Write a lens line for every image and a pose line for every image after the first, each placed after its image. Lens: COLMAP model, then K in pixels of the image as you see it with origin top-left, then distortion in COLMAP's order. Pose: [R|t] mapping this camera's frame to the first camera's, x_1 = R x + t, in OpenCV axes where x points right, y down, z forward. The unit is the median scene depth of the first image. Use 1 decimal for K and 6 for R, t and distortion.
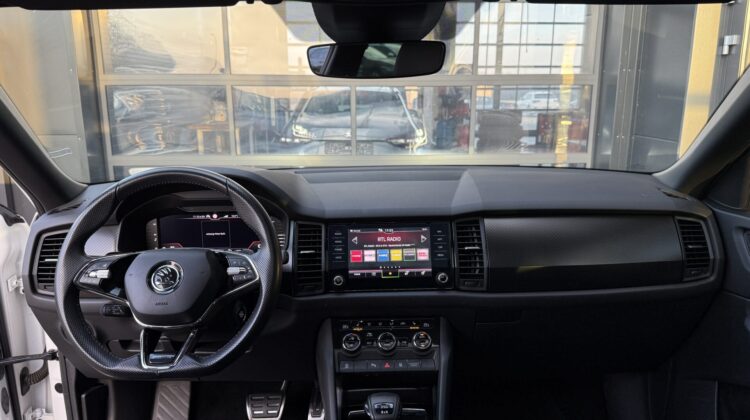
lens RADIAL K [[557.5, 0, 358.9], [0, 557.5, 193.0], [0, 0, 1]] dist [-0.010742, -0.045938]
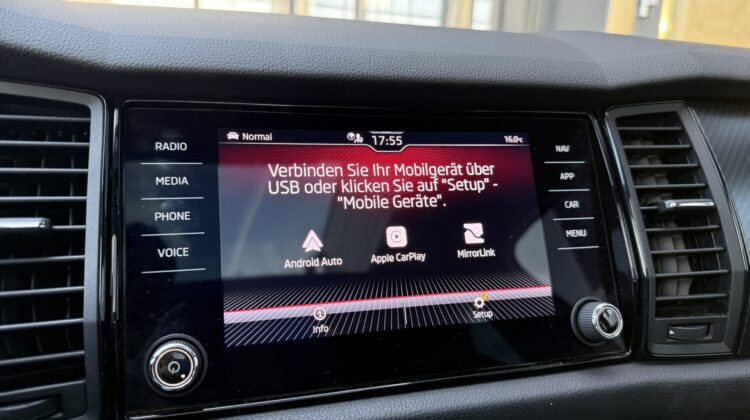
lens RADIAL K [[557.5, 0, 373.1], [0, 557.5, 207.7], [0, 0, 1]] dist [-0.010742, -0.045938]
pose [[0.947492, -0.001212, 0.319776, -0.032112], [-0.003005, 0.999915, 0.012693, 0.095939], [-0.319764, -0.012988, 0.947408, 0.773992]]
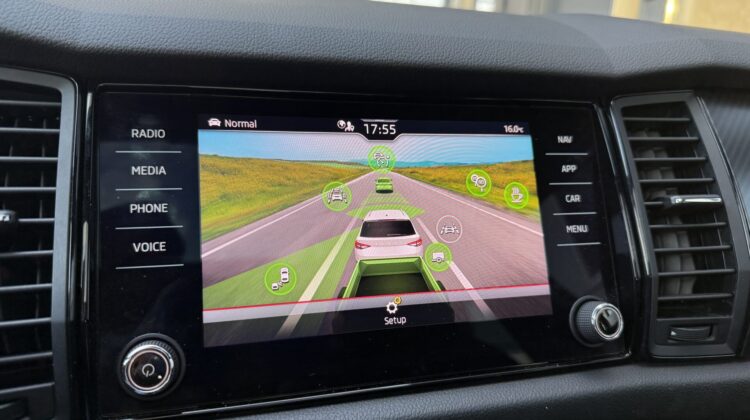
lens RADIAL K [[557.5, 0, 376.4], [0, 557.5, 208.4], [0, 0, 1]] dist [-0.010742, -0.045938]
pose [[0.945983, -0.000242, 0.324217, -0.024013], [-0.015937, 0.998756, 0.047248, 0.091307], [-0.323825, -0.049863, 0.944802, 0.784989]]
